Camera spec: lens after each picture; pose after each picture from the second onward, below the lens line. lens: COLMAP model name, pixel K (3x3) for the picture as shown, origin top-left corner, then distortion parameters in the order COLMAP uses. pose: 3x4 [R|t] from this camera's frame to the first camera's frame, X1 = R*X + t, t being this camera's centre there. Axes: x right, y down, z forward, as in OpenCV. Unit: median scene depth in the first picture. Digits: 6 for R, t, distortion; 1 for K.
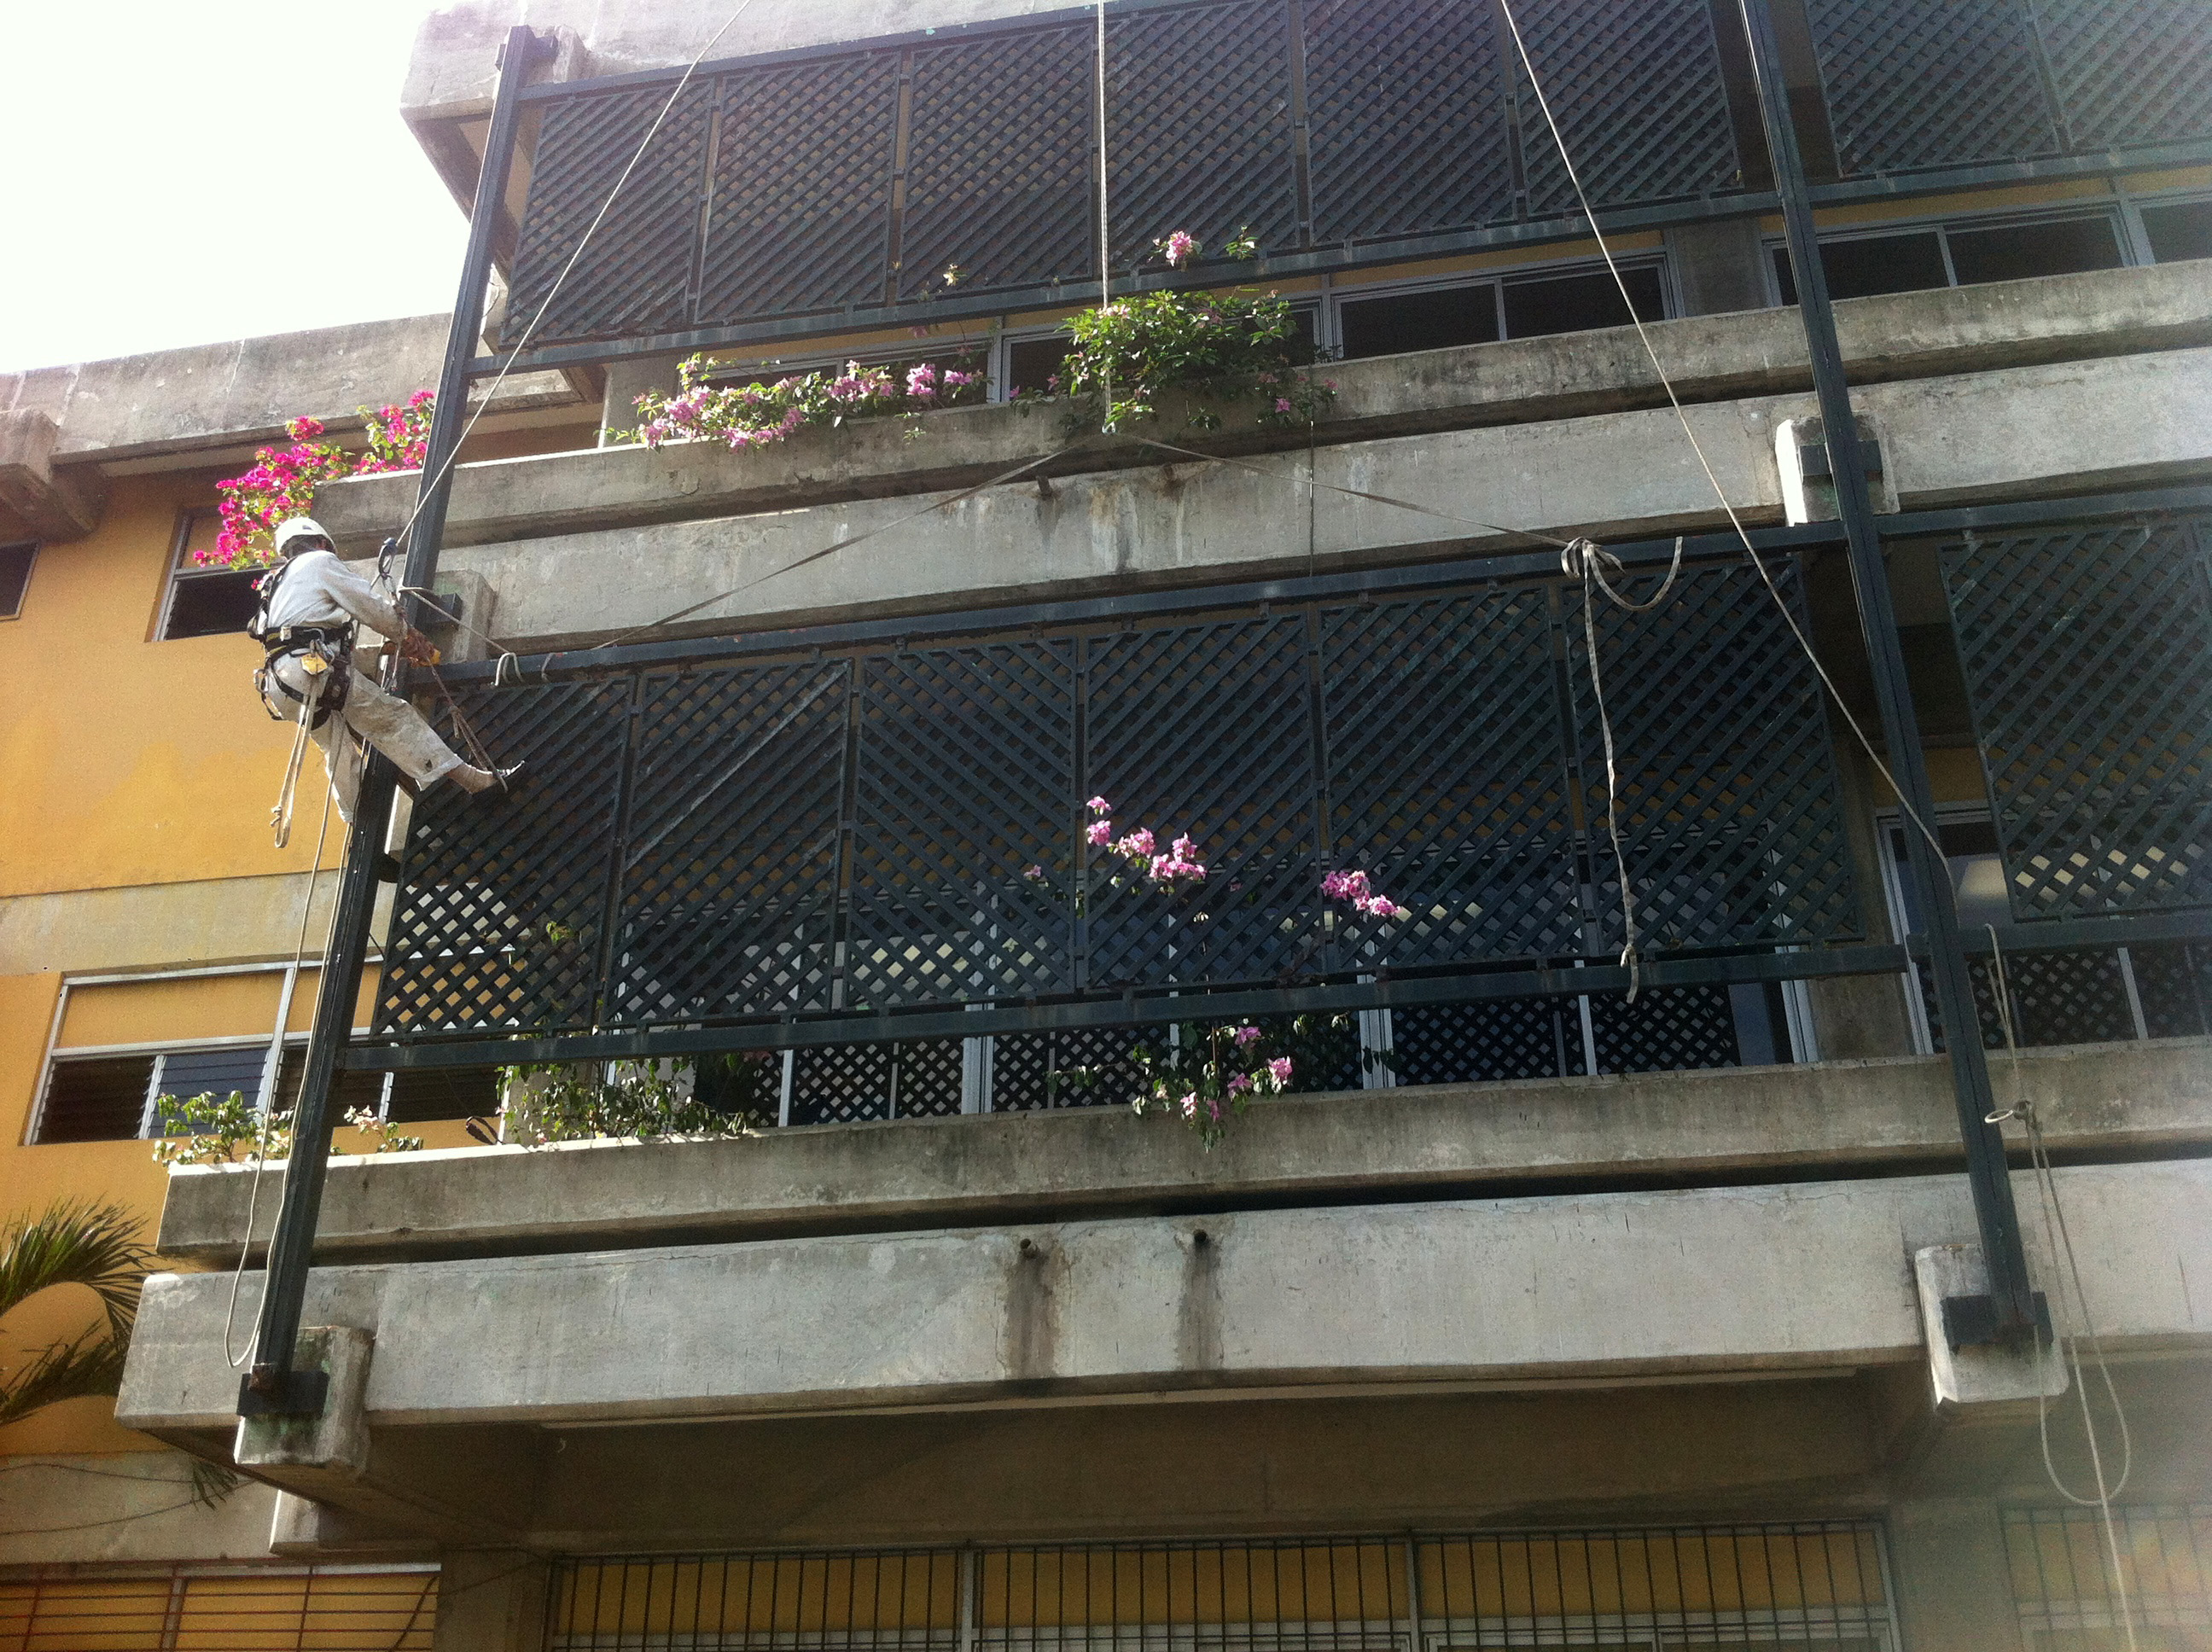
lens RADIAL K [[2135.4, 0, 1079.1], [0, 2135.4, 759.3], [0, 0, 1]] dist [0.115981, -0.352008]
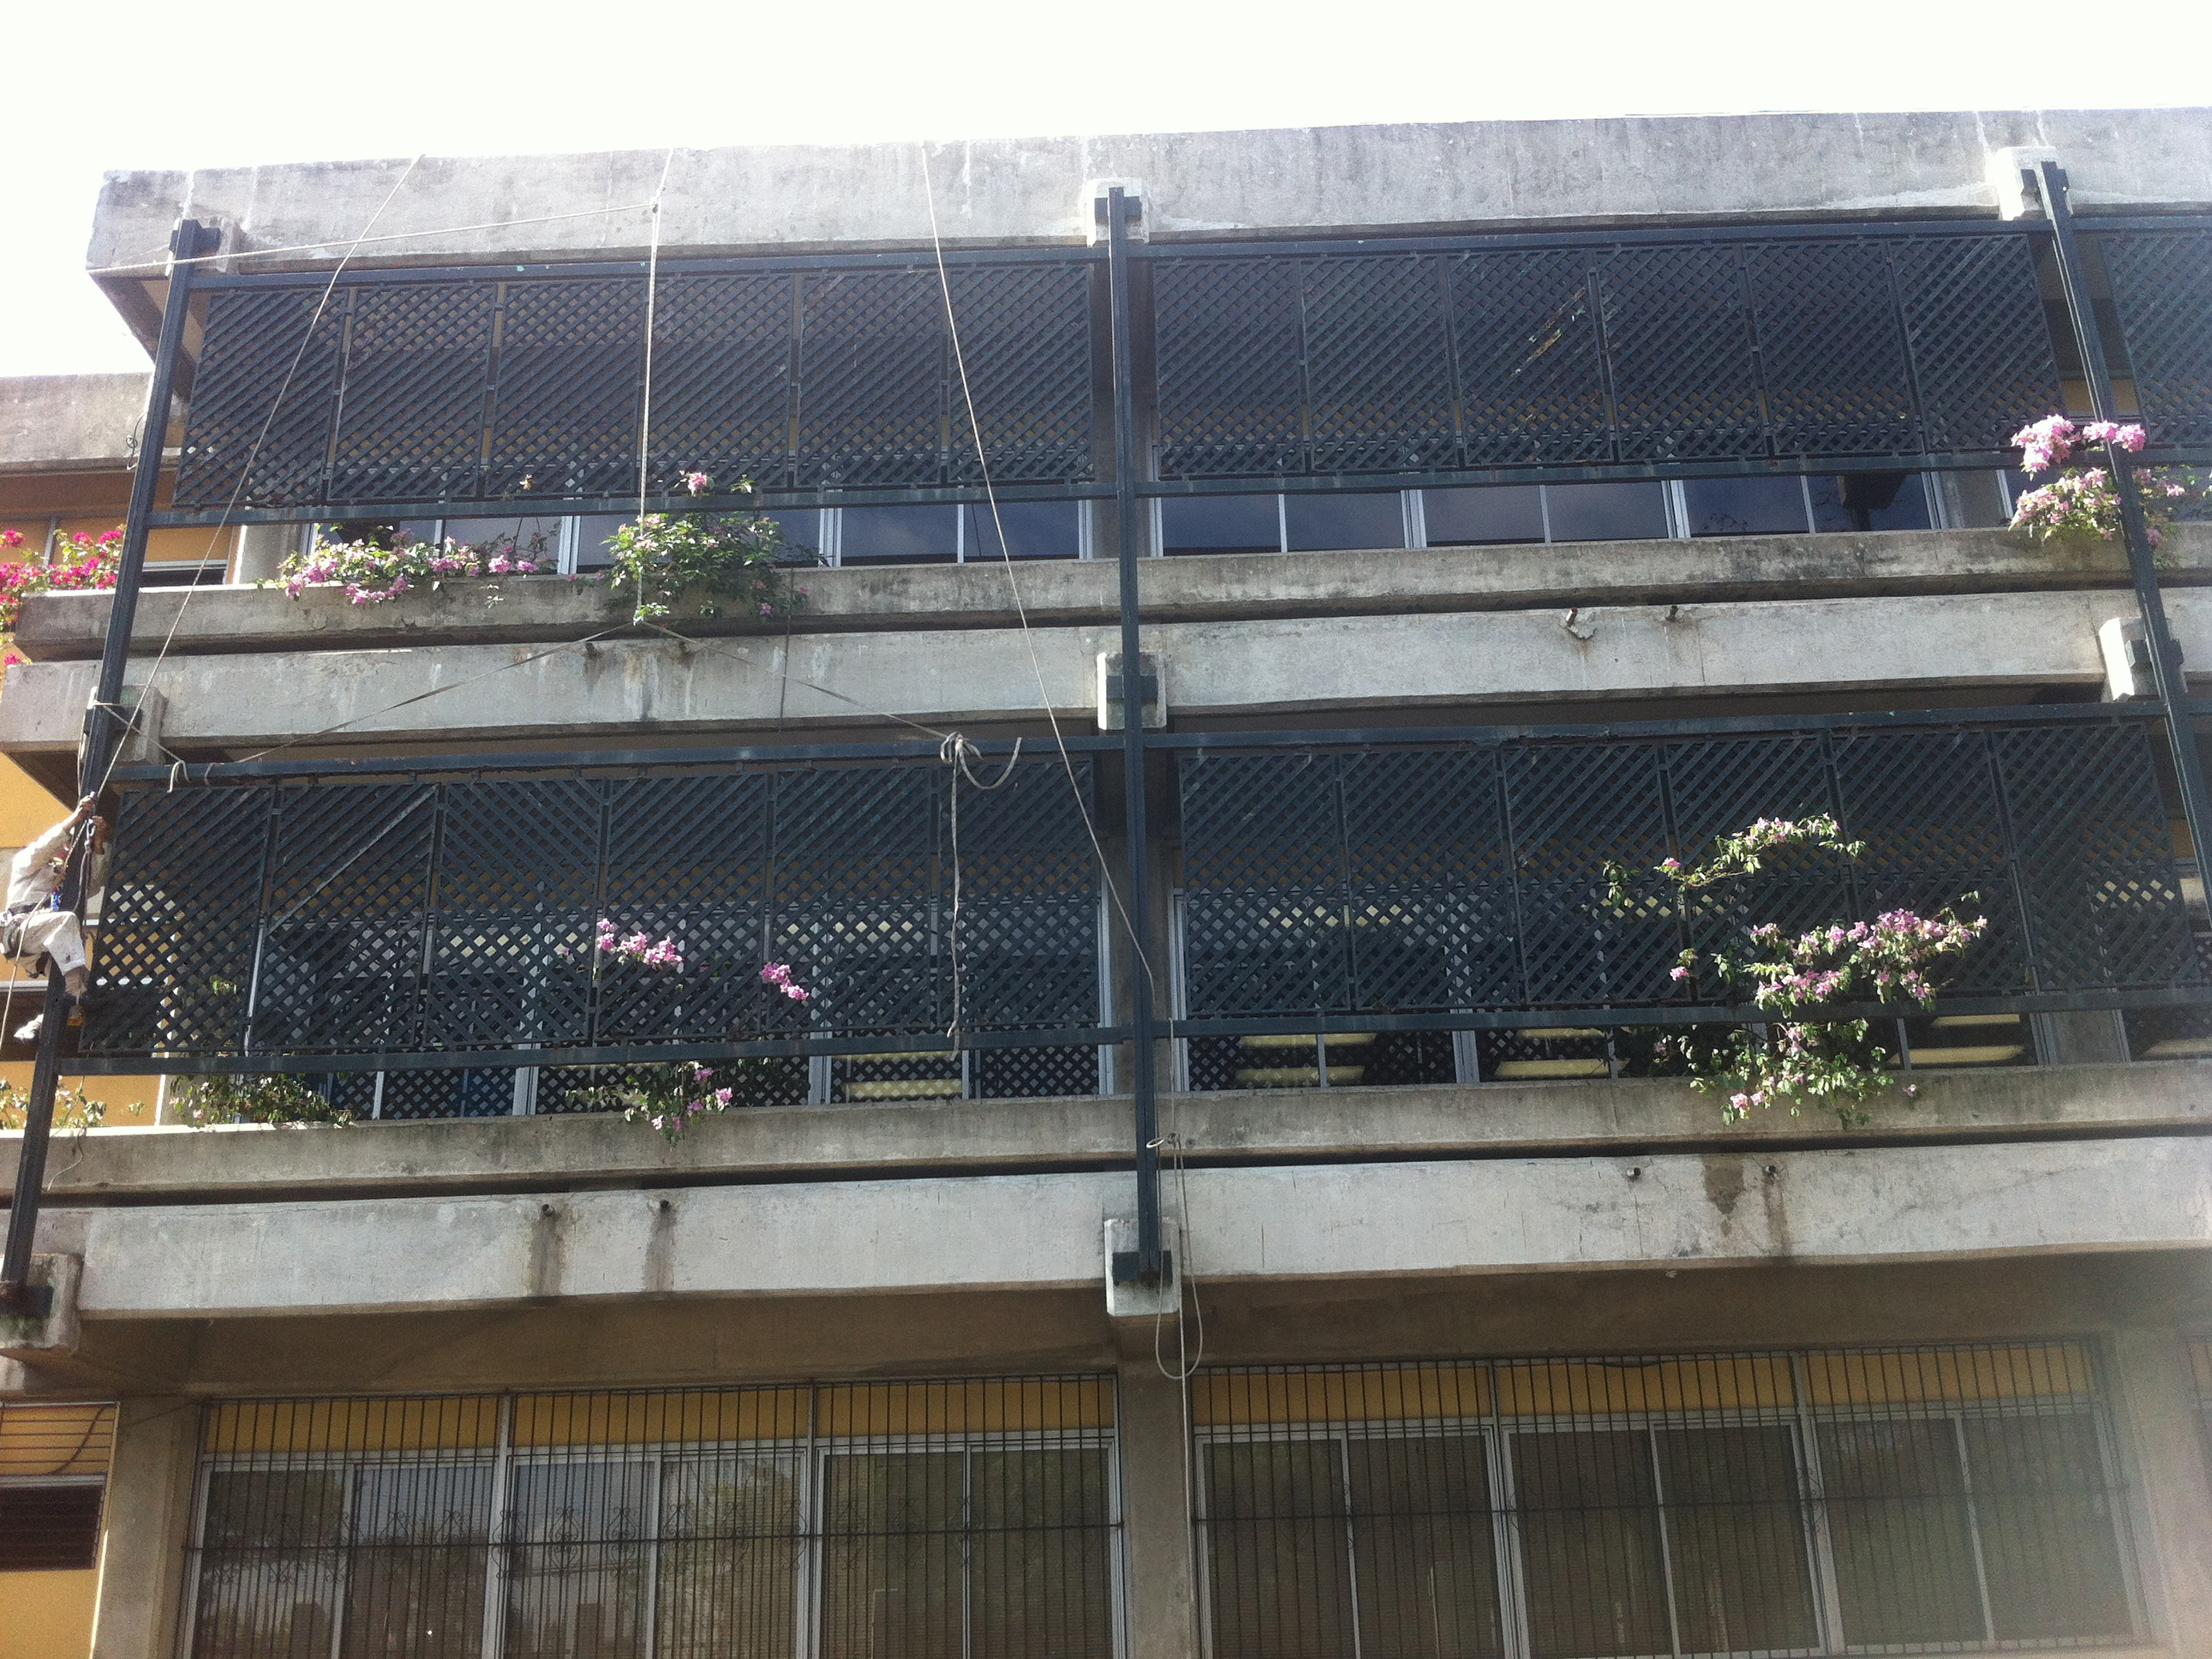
lens RADIAL K [[2148.9, 0, 1103.9], [0, 2148.9, 769.4], [0, 0, 1]] dist [0.104798, -0.343258]
pose [[0.983012, 0.041147, 0.178868, 0.068031], [-0.059719, 0.993222, 0.099717, -0.226786], [-0.173553, -0.108705, 0.978807, -0.461873]]
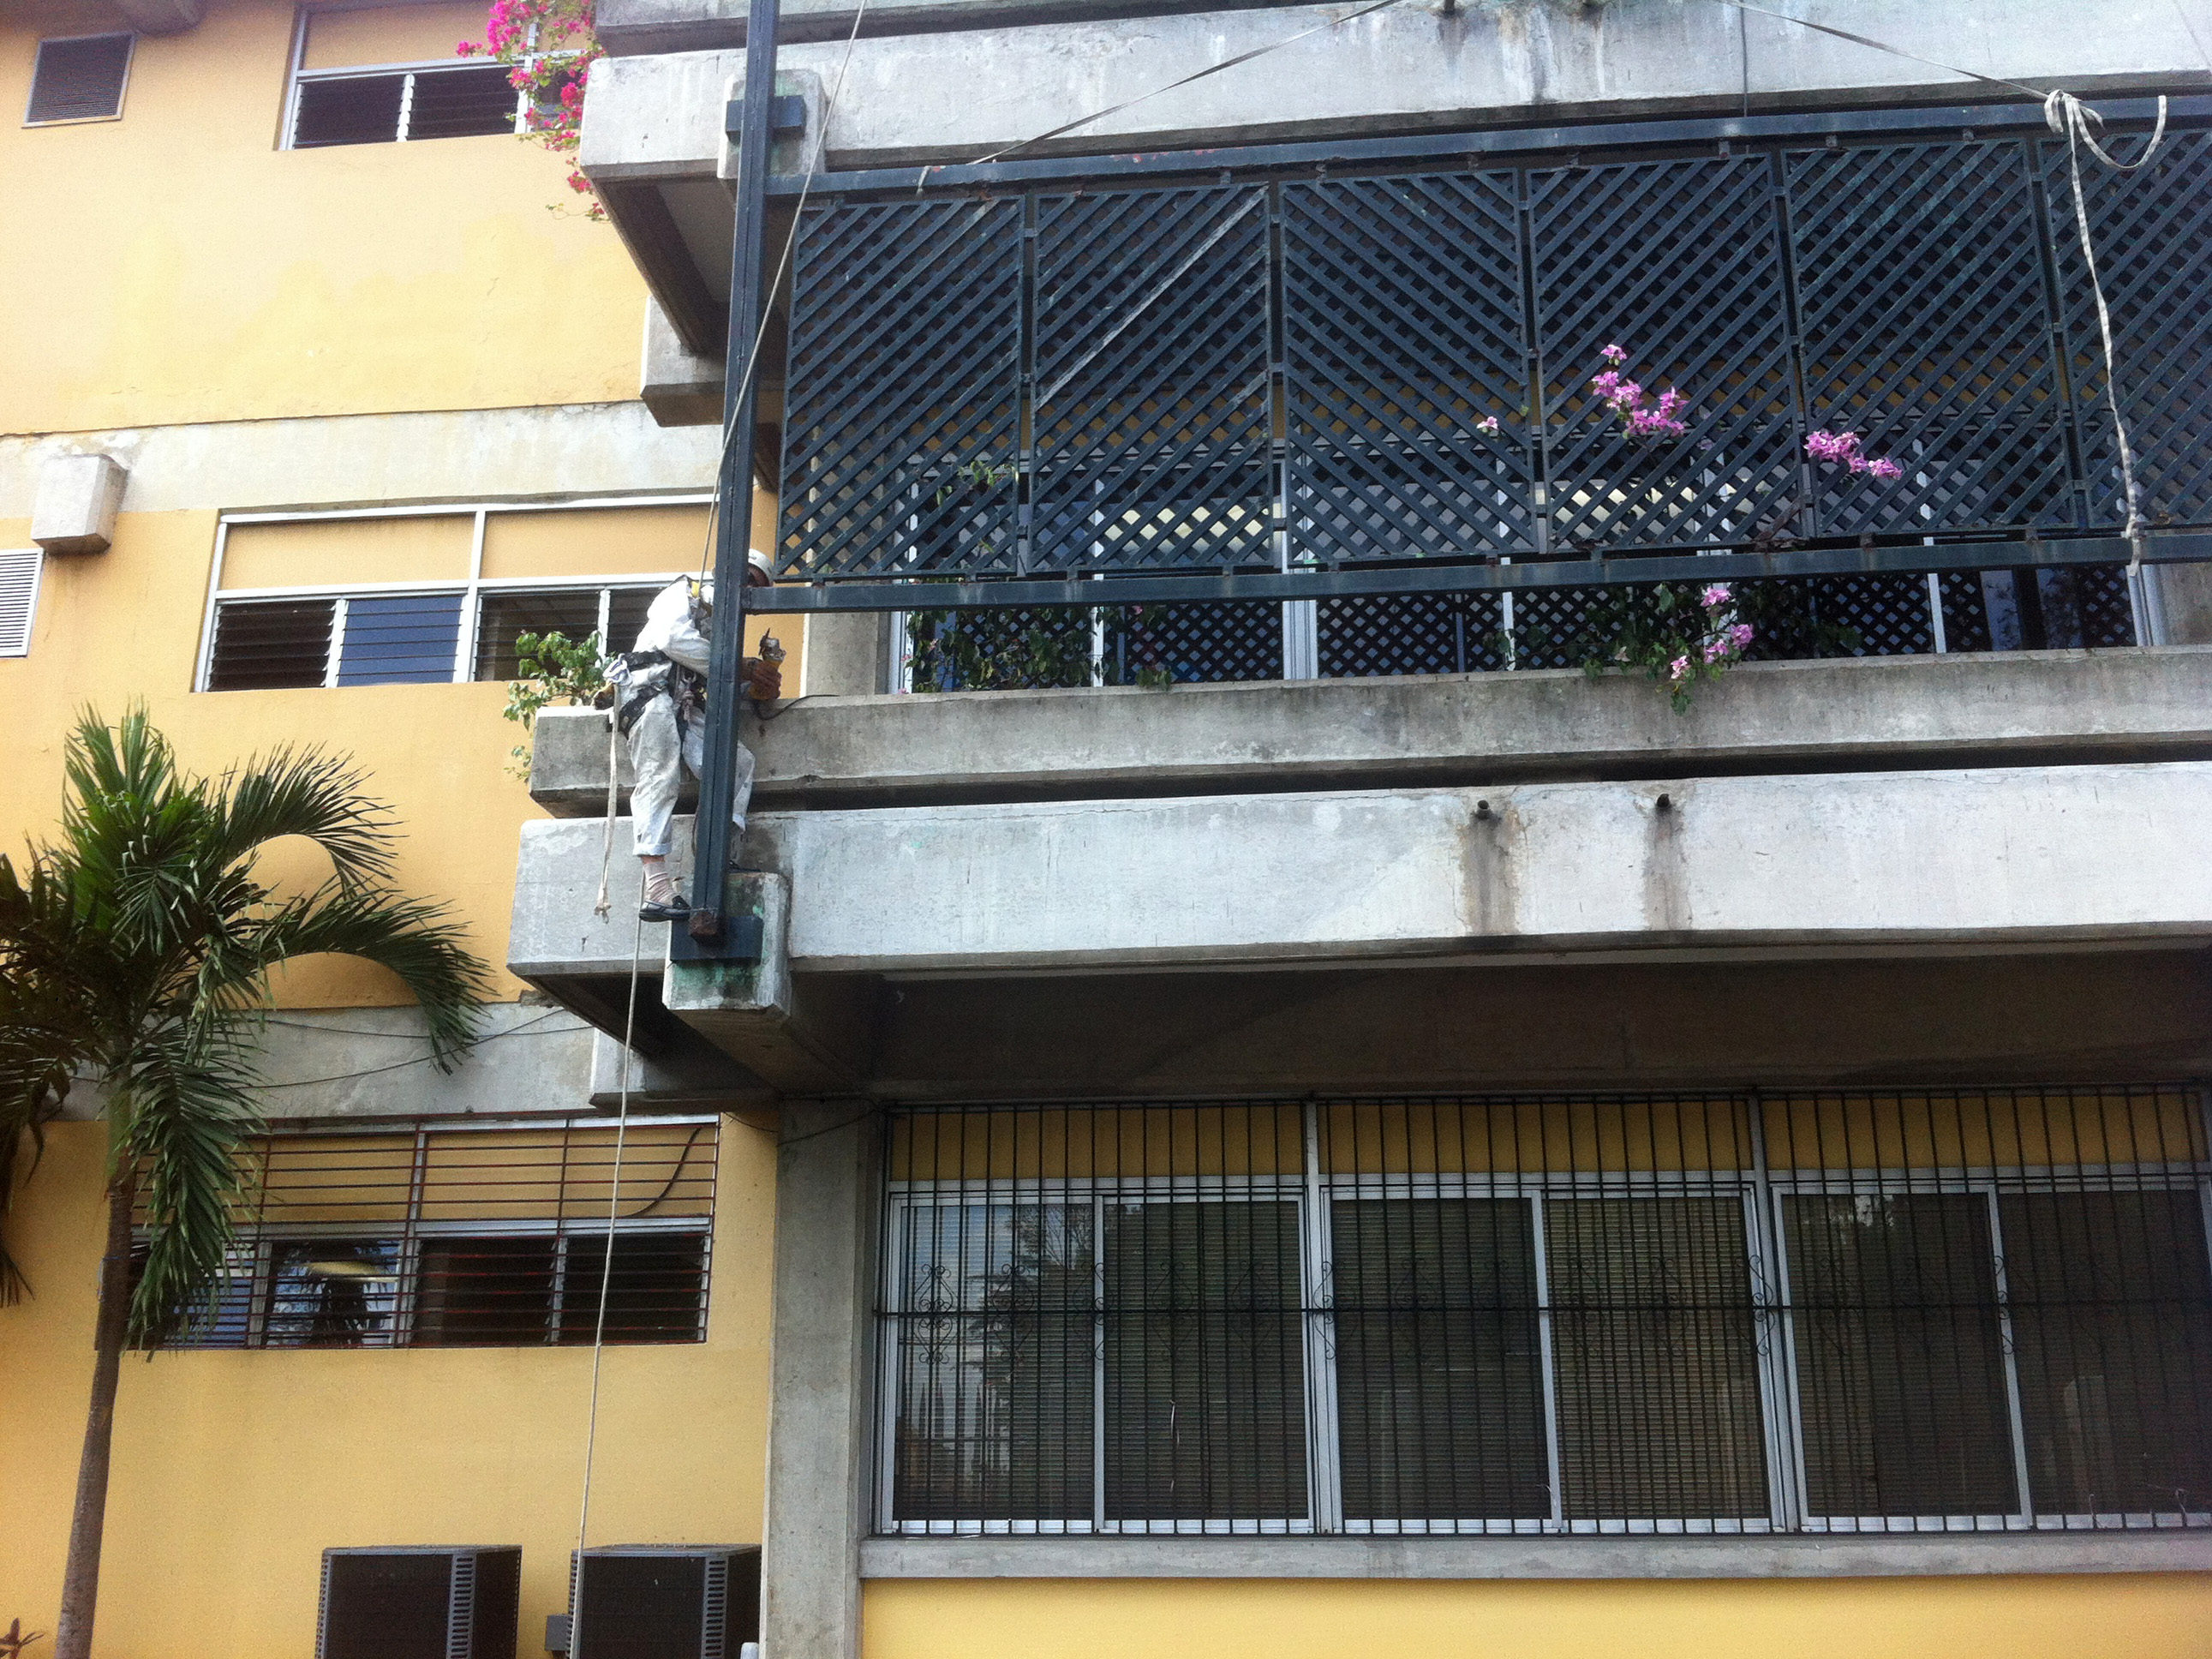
lens RADIAL K [[2148.9, 0, 1103.9], [0, 2148.9, 769.4], [0, 0, 1]] dist [0.104798, -0.343258]
pose [[0.995951, 0.022094, 0.087135, -0.256748], [-0.038269, 0.981311, 0.188585, 0.027270], [-0.081340, -0.191156, 0.978184, 0.046083]]
